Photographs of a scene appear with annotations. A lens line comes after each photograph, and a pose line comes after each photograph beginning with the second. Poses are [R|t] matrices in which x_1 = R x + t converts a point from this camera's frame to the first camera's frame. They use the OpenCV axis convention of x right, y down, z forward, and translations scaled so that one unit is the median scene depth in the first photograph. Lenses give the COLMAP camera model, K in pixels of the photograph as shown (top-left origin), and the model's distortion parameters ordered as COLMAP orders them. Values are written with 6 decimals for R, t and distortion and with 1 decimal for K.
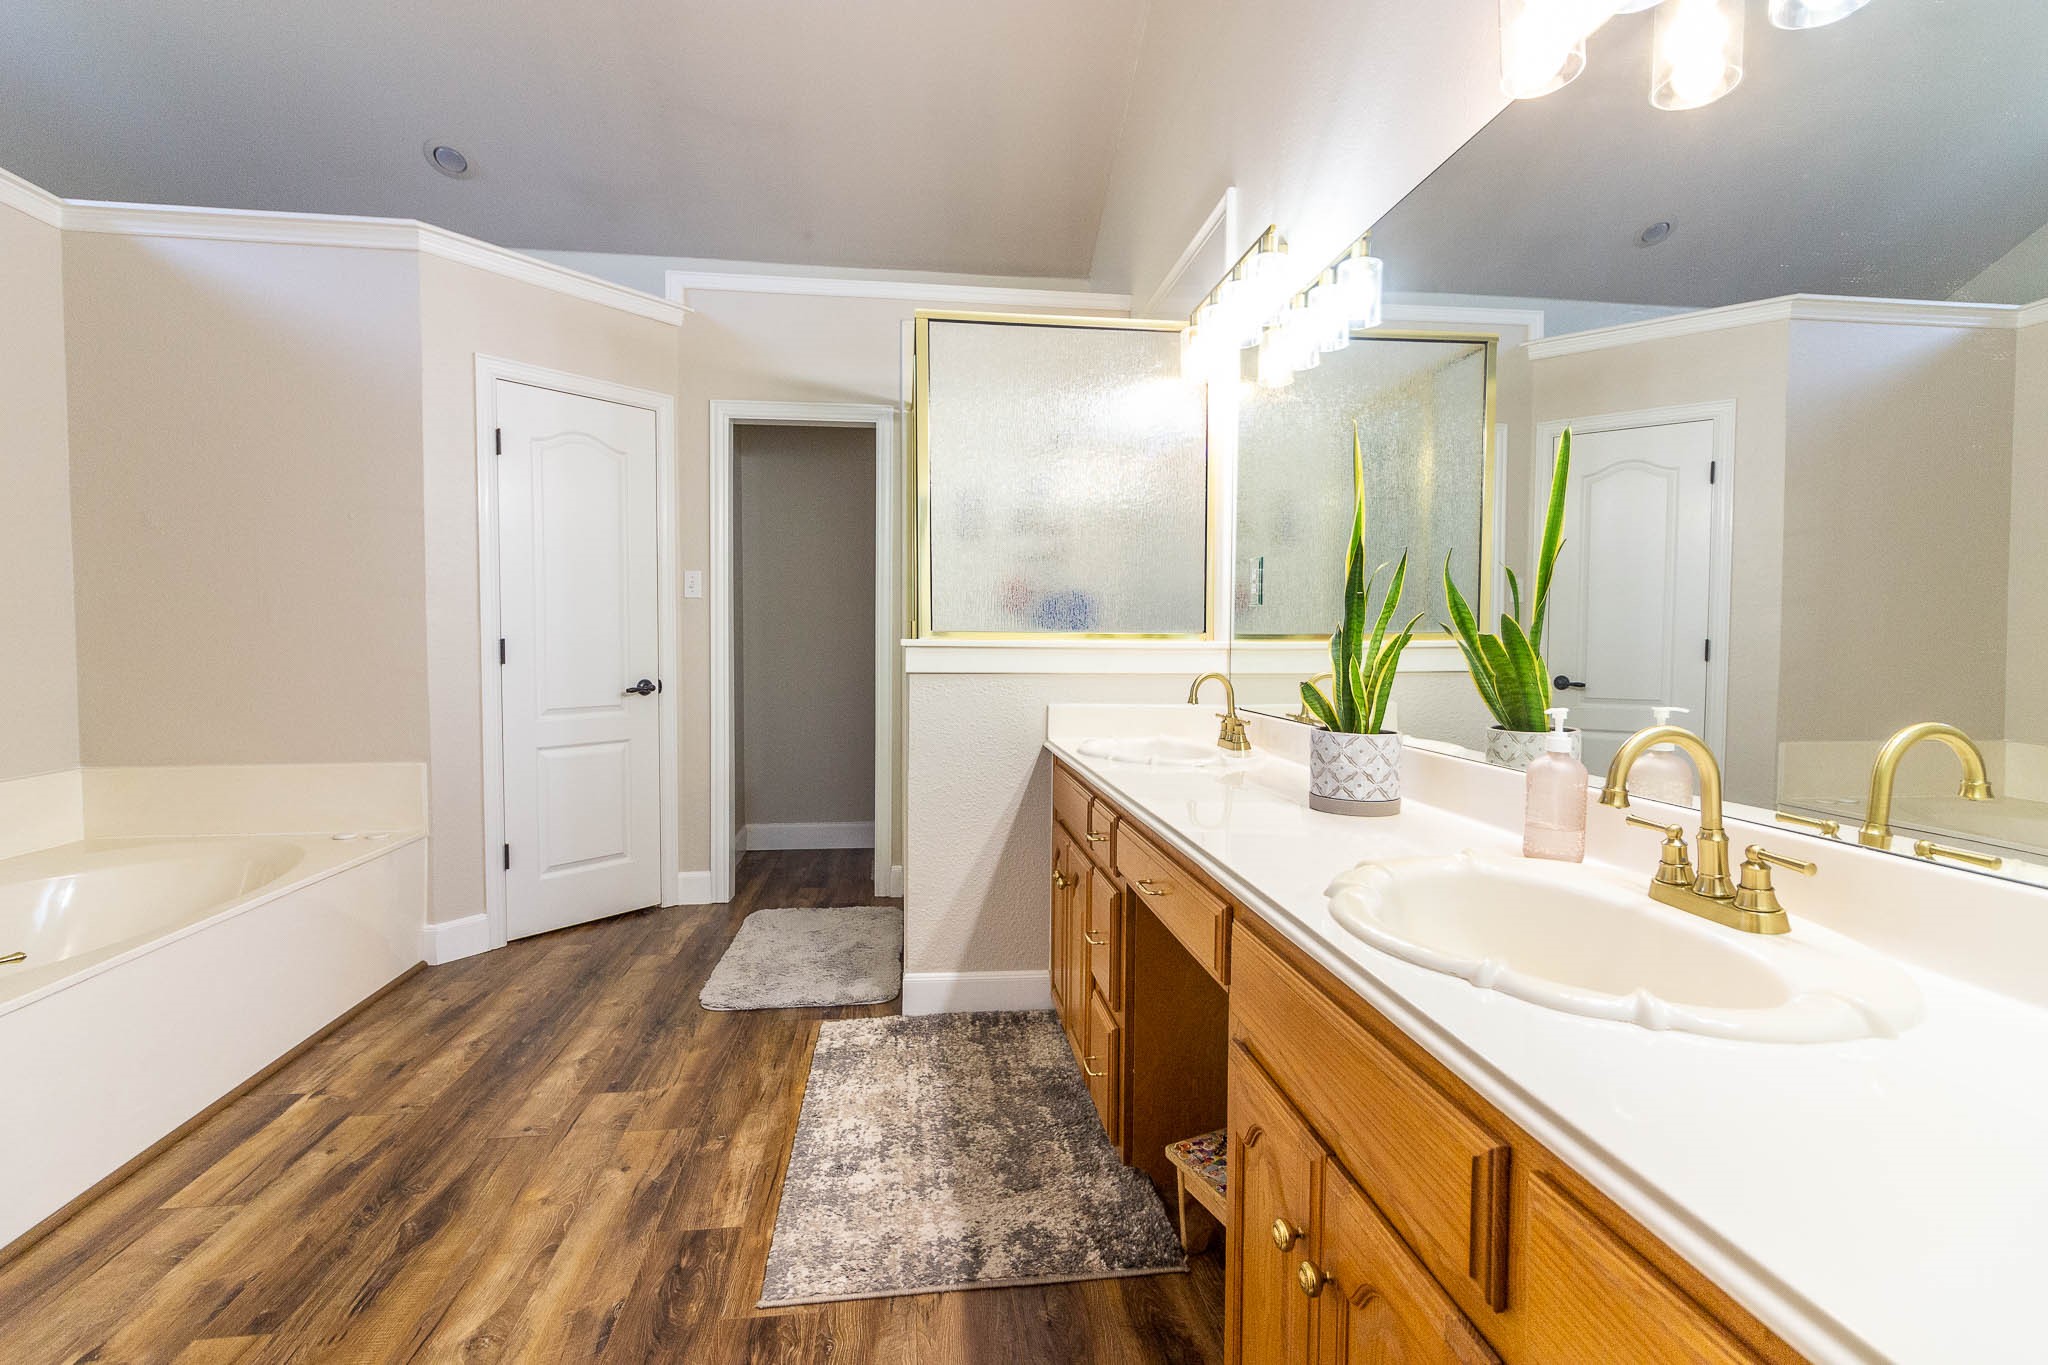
lens RADIAL K [[943.5, 0, 1025.8], [0, 943.5, 673.2], [0, 0, 1]] dist [0.001024, 0.002212]
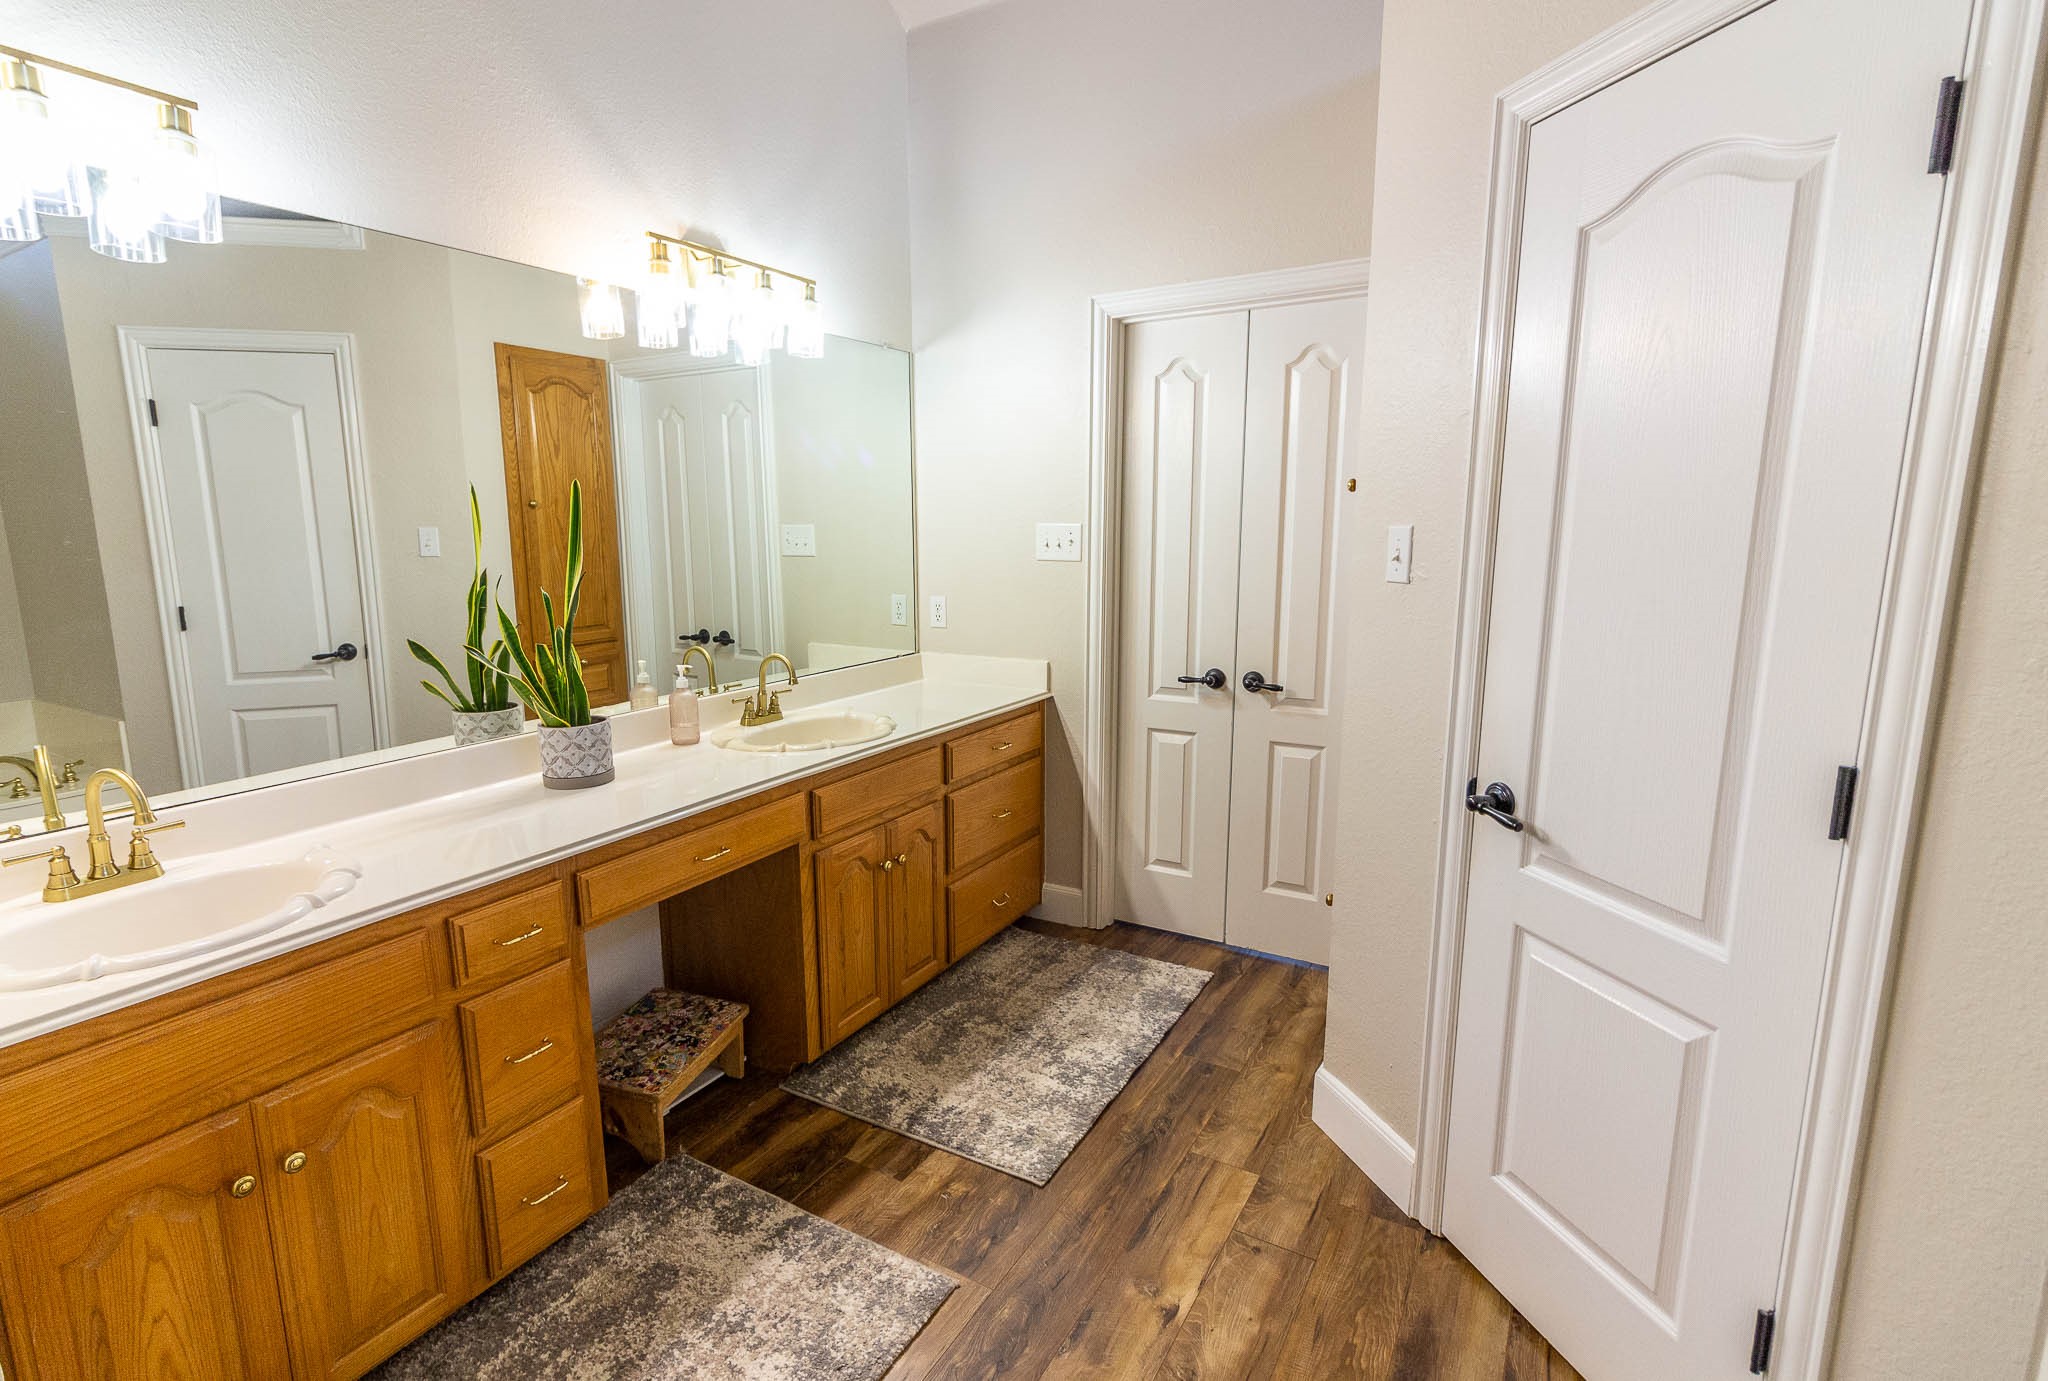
lens RADIAL K [[980.9, 0, 975.6], [0, 980.9, 705.6], [0, 0, 1]] dist [0.000458, -0.000285]
pose [[-0.772645, -0.114677, 0.624395, -0.792262], [0.034938, 0.974378, 0.222188, -0.207411], [-0.633877, 0.193487, -0.748841, 1.450820]]
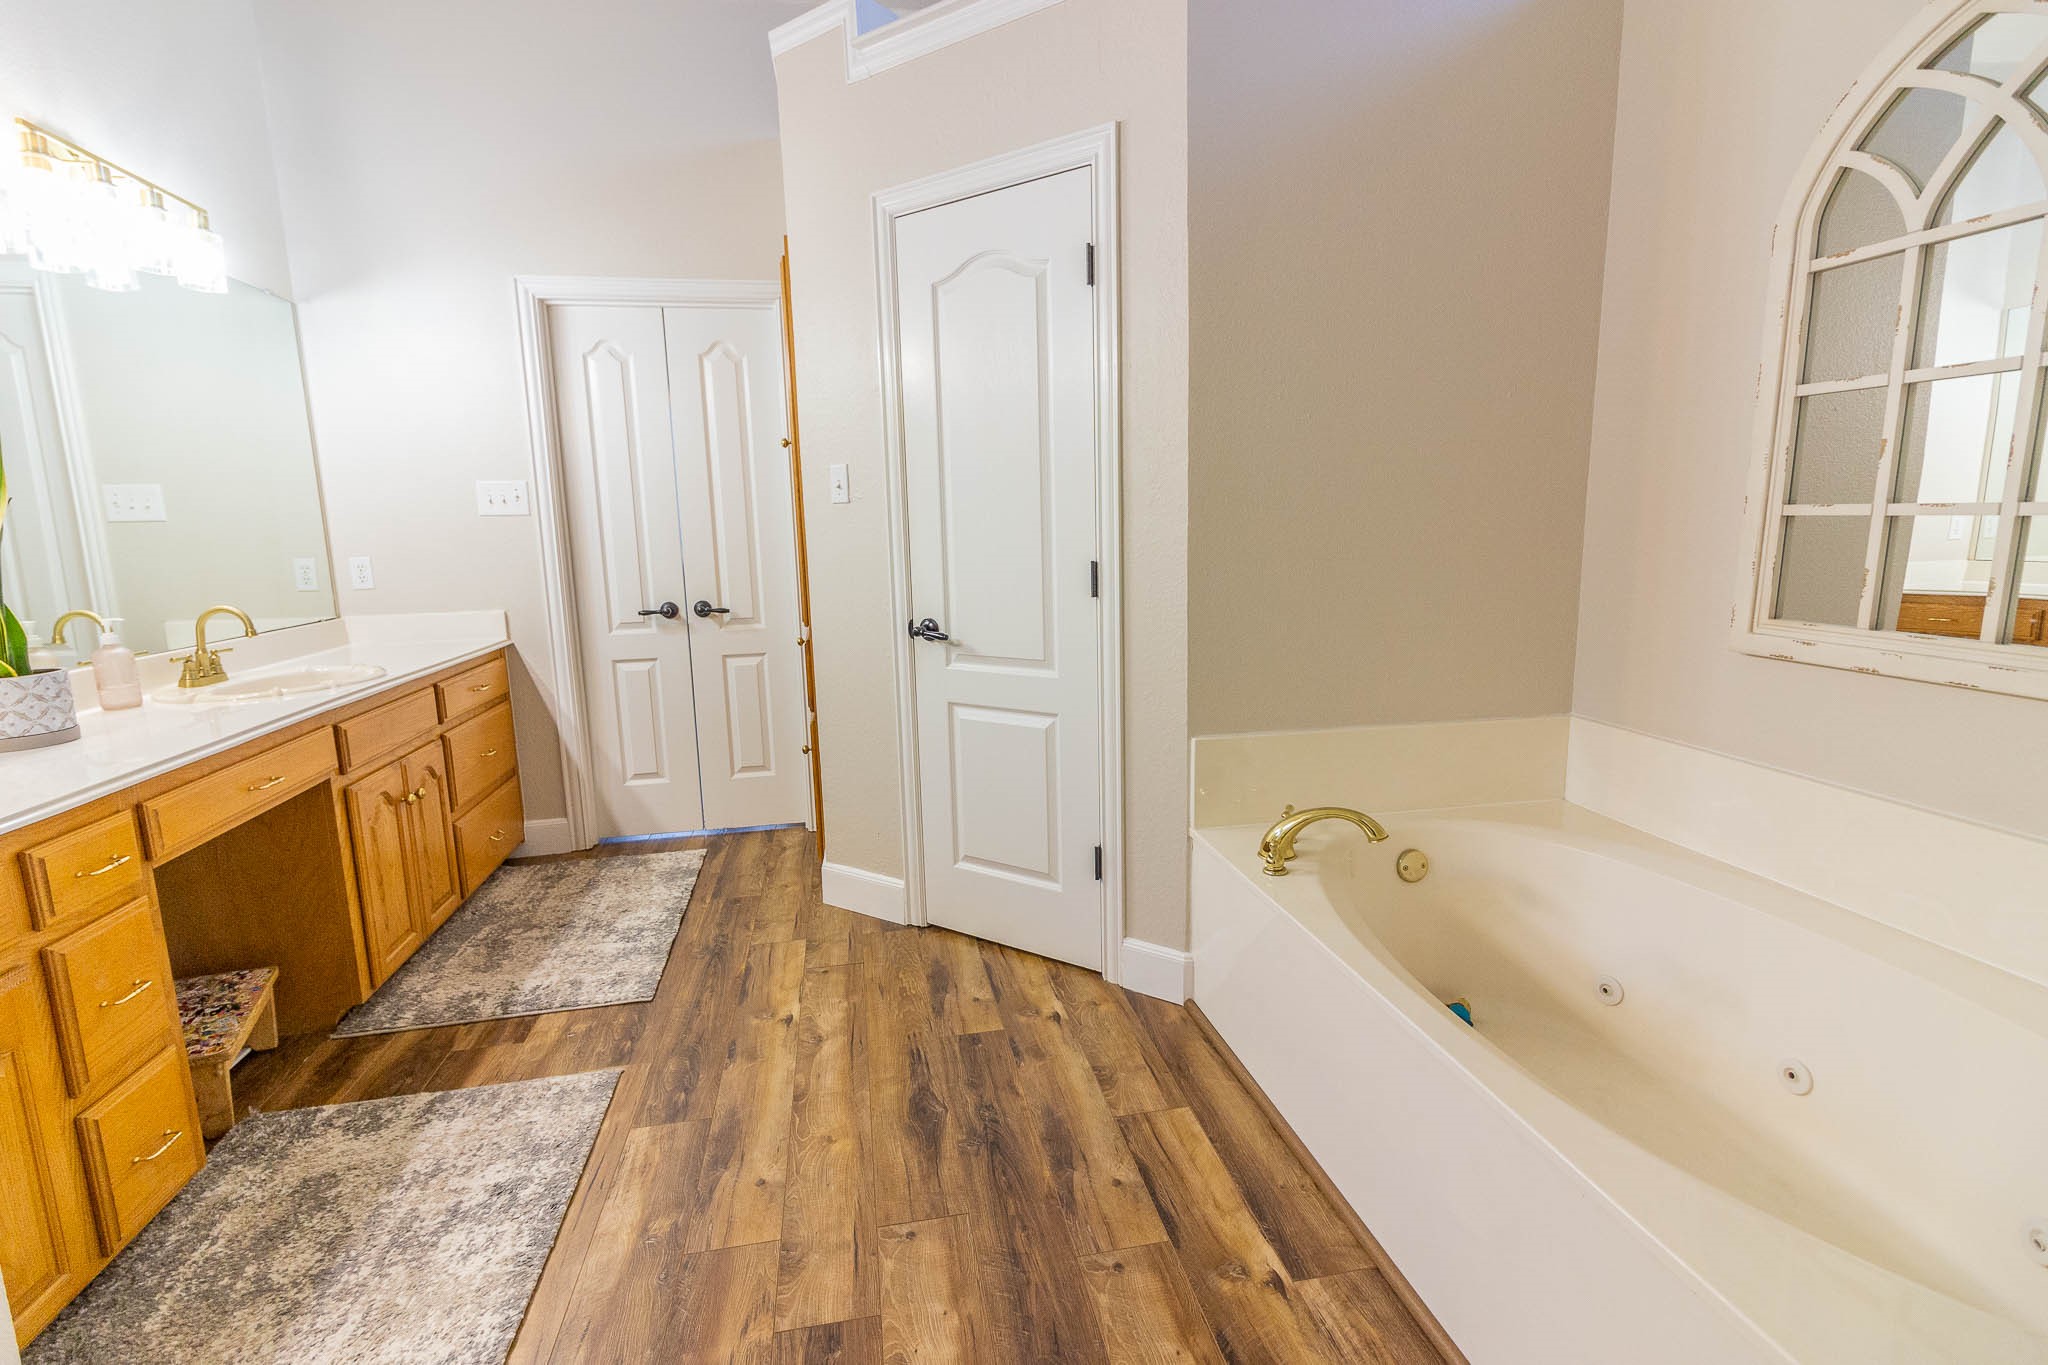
lens RADIAL K [[943.5, 0, 1016.0], [0, 943.5, 680.5], [0, 0, 1]] dist [0.001024, 0.002212]
pose [[-0.998294, 0.027842, -0.051322, -0.667670], [0.016237, 0.976693, 0.214024, -0.129852], [0.056085, 0.212826, -0.975479, 1.882949]]
